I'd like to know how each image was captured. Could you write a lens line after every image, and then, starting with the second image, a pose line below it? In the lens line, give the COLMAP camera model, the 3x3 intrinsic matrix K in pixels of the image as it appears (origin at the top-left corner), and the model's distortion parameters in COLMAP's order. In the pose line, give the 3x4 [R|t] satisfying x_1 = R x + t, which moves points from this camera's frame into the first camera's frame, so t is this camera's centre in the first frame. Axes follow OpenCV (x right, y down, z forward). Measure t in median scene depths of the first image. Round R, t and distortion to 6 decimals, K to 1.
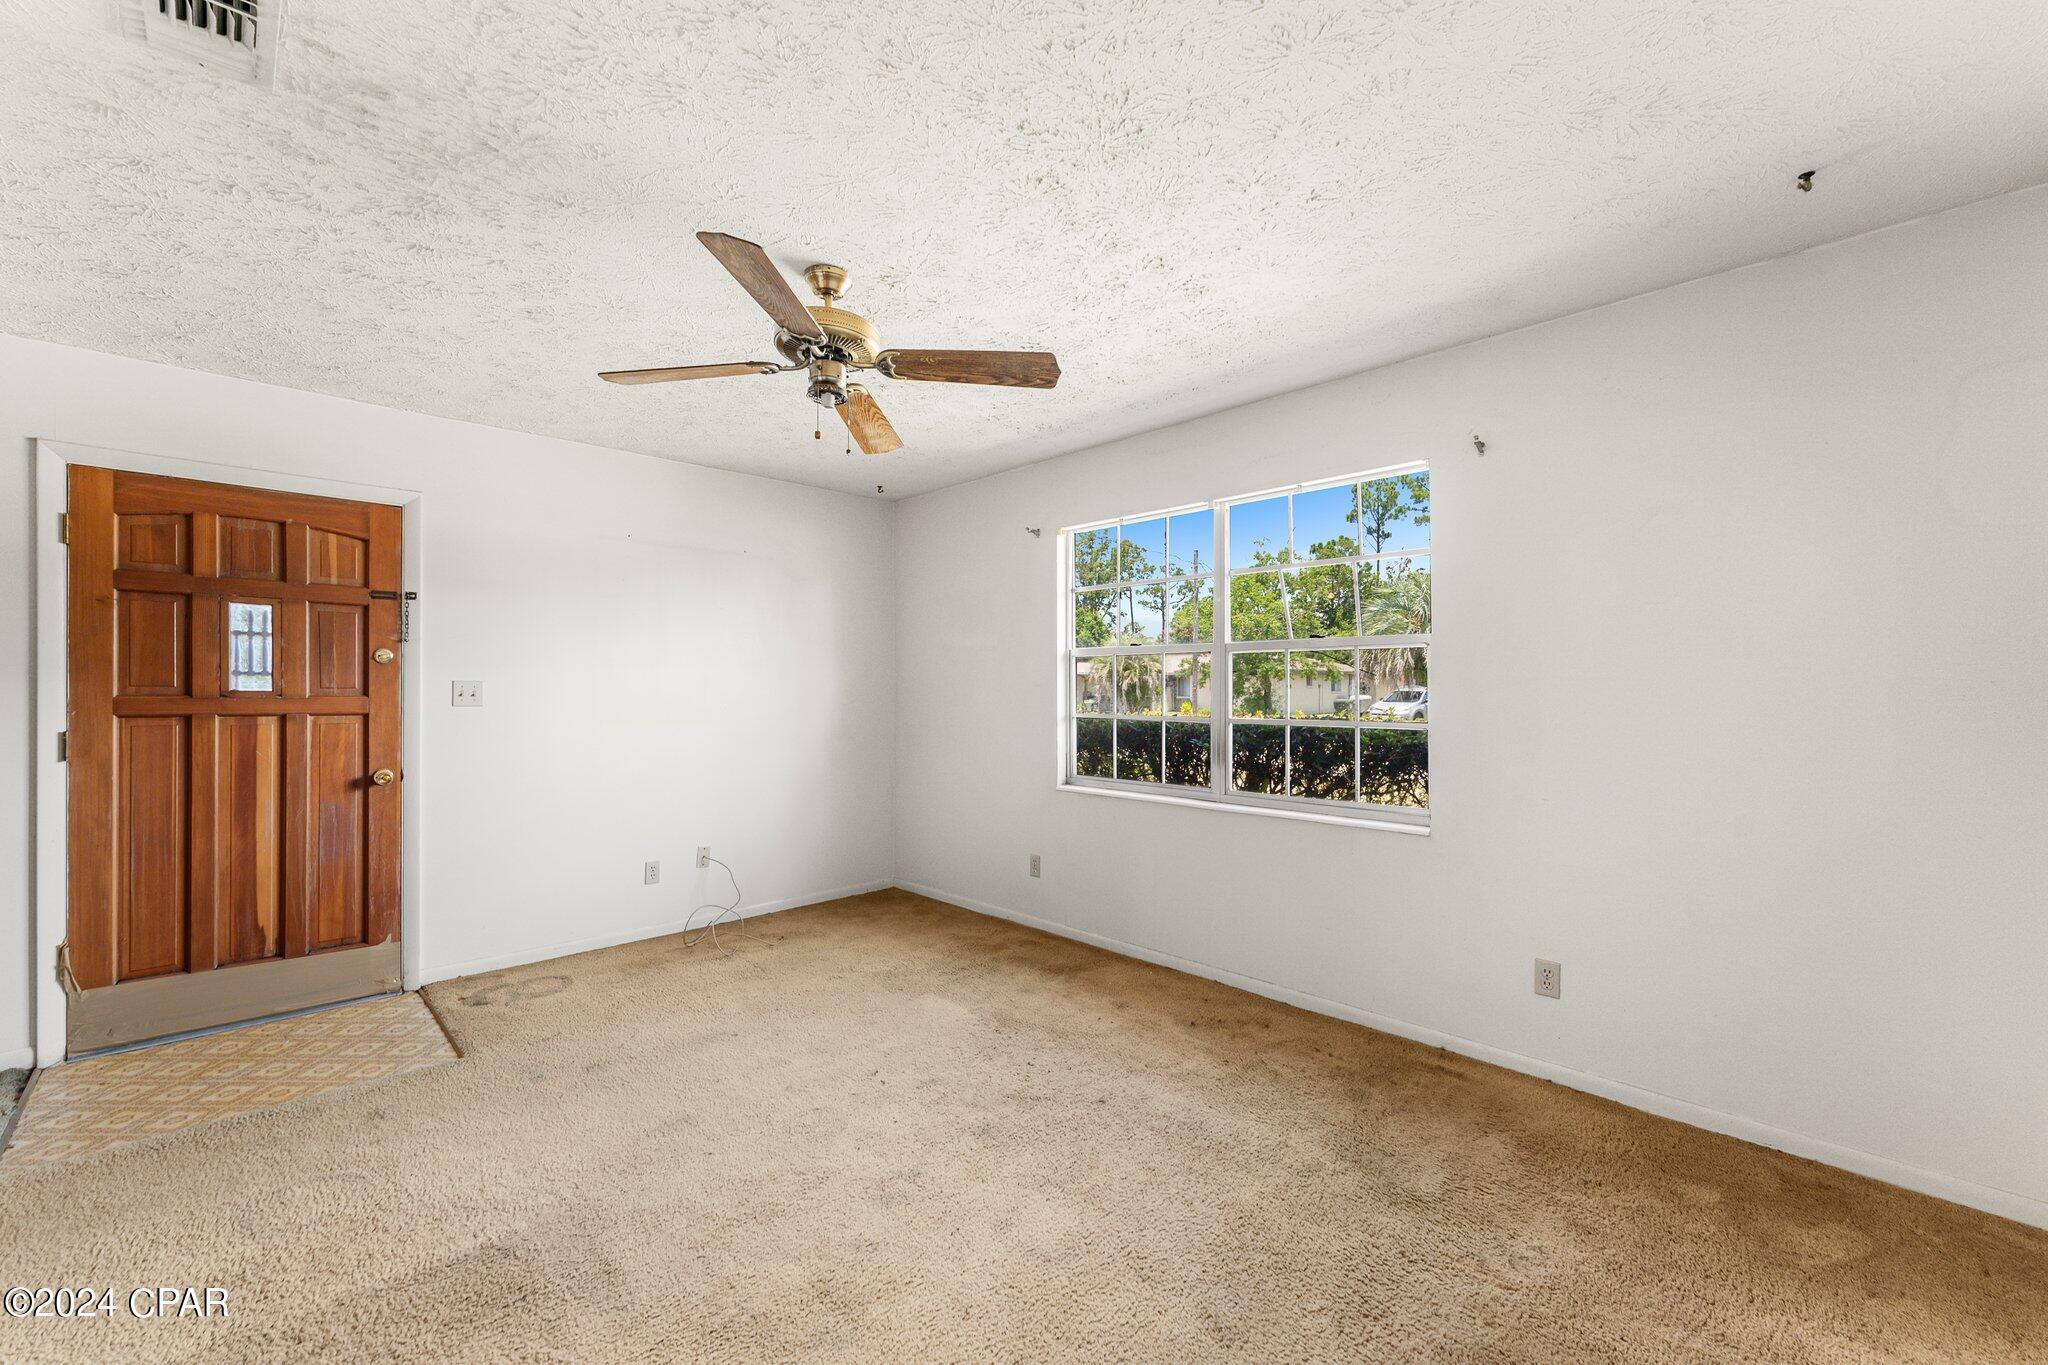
lens RADIAL K [[829.5, 0, 1024.0], [0, 829.5, 682.5], [0, 0, 1]] dist [0.002375, 0.000079]
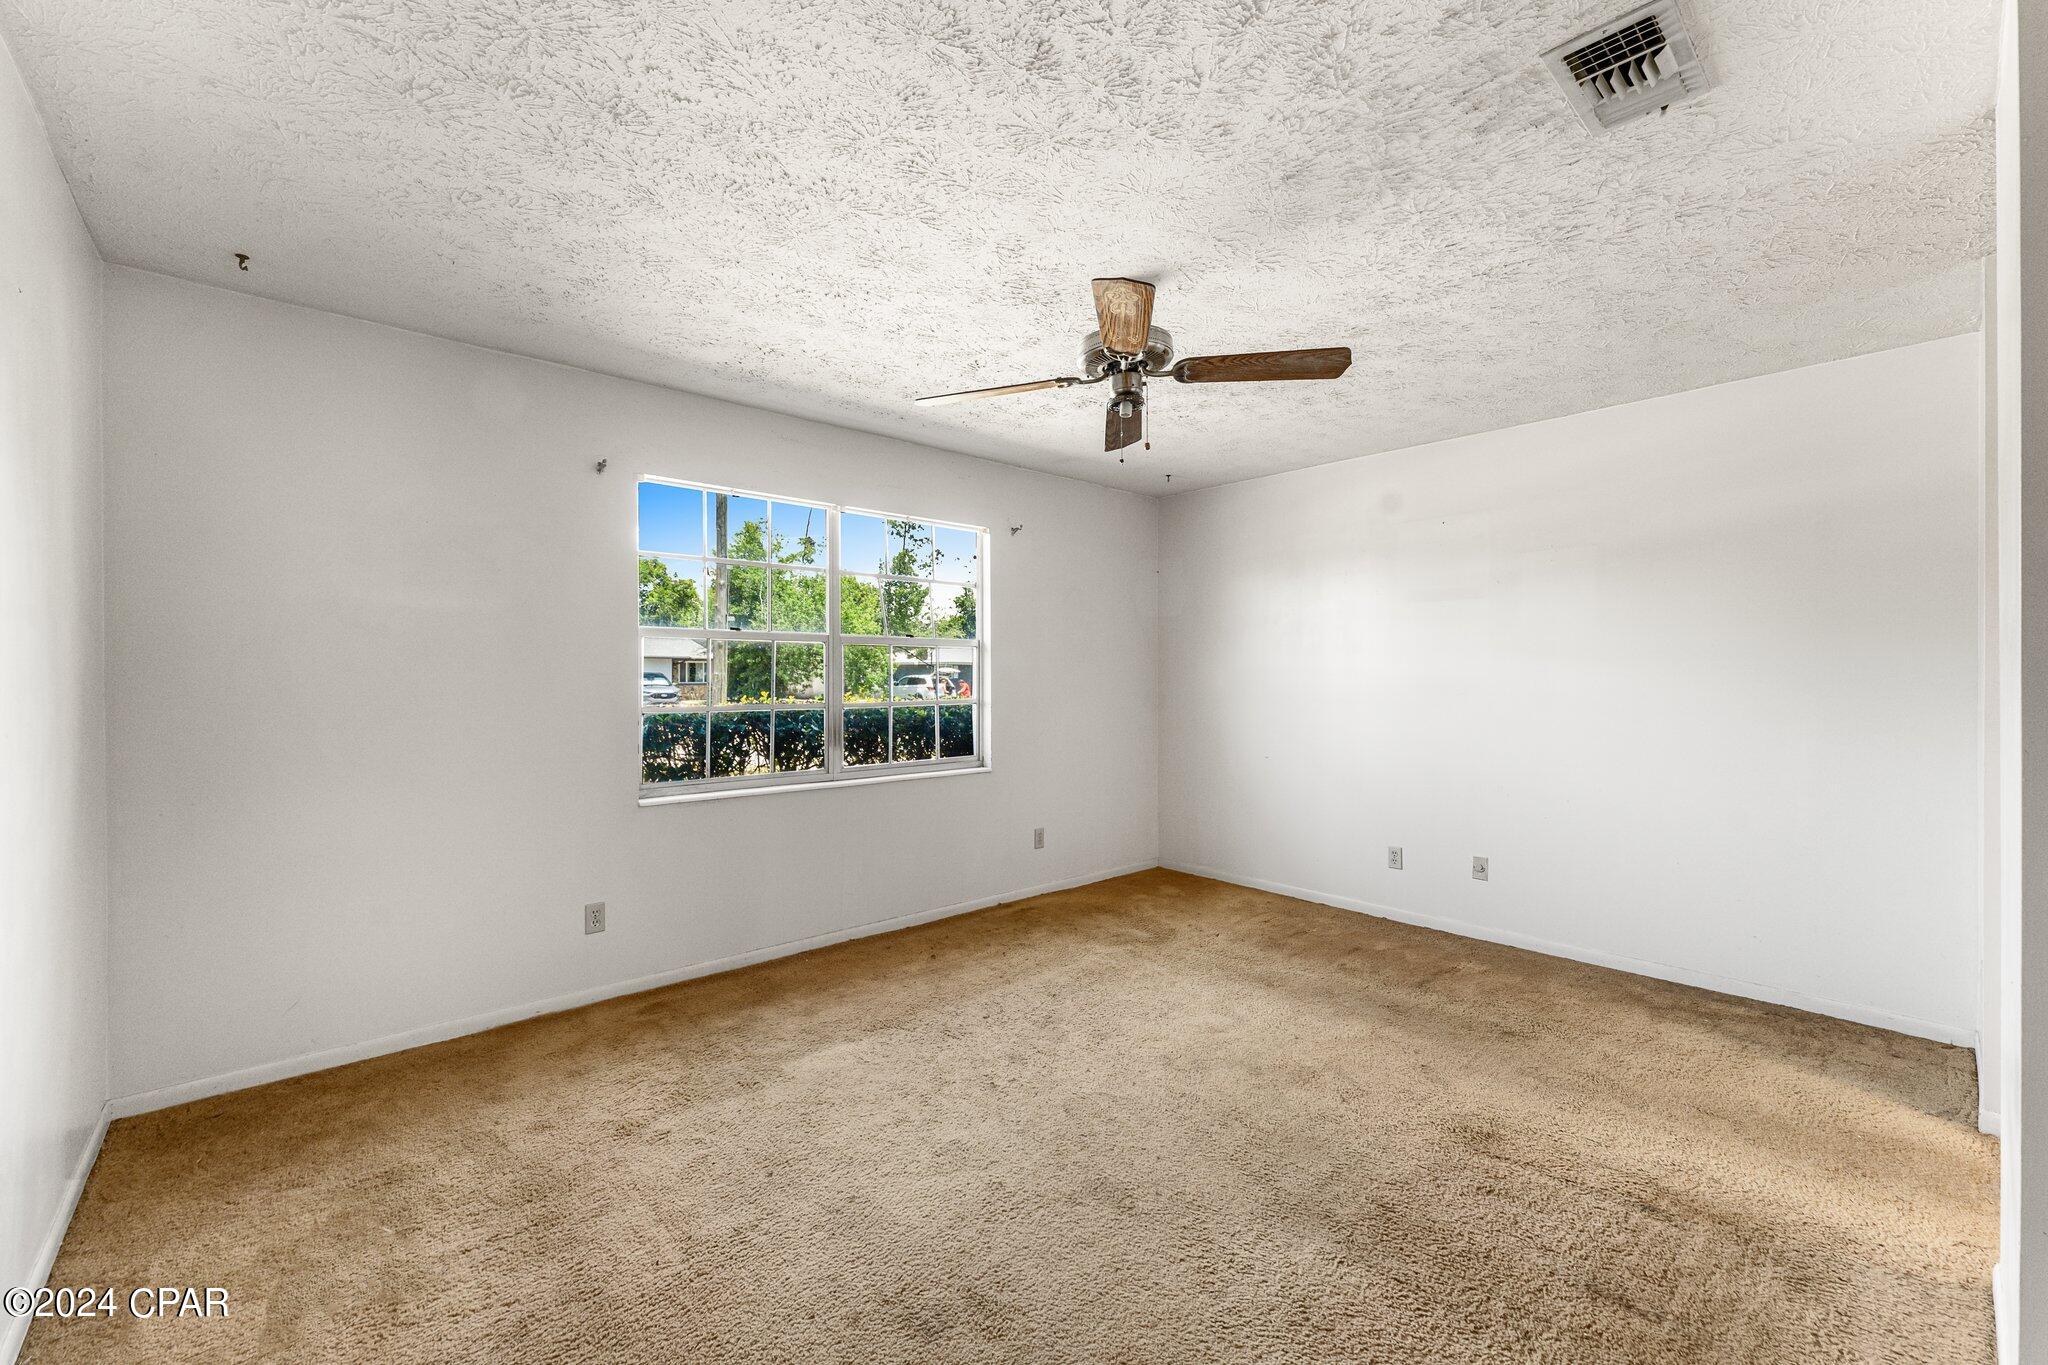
lens RADIAL K [[832.2, 0, 1031.3], [0, 832.2, 674.2], [0, 0, 1]] dist [0.001363, 0.000016]
pose [[0.030761, 0.001469, 0.999526, -0.941258], [-0.007651, 0.999970, -0.001234, 0.002796], [-0.999497, -0.007610, 0.030772, 0.777265]]
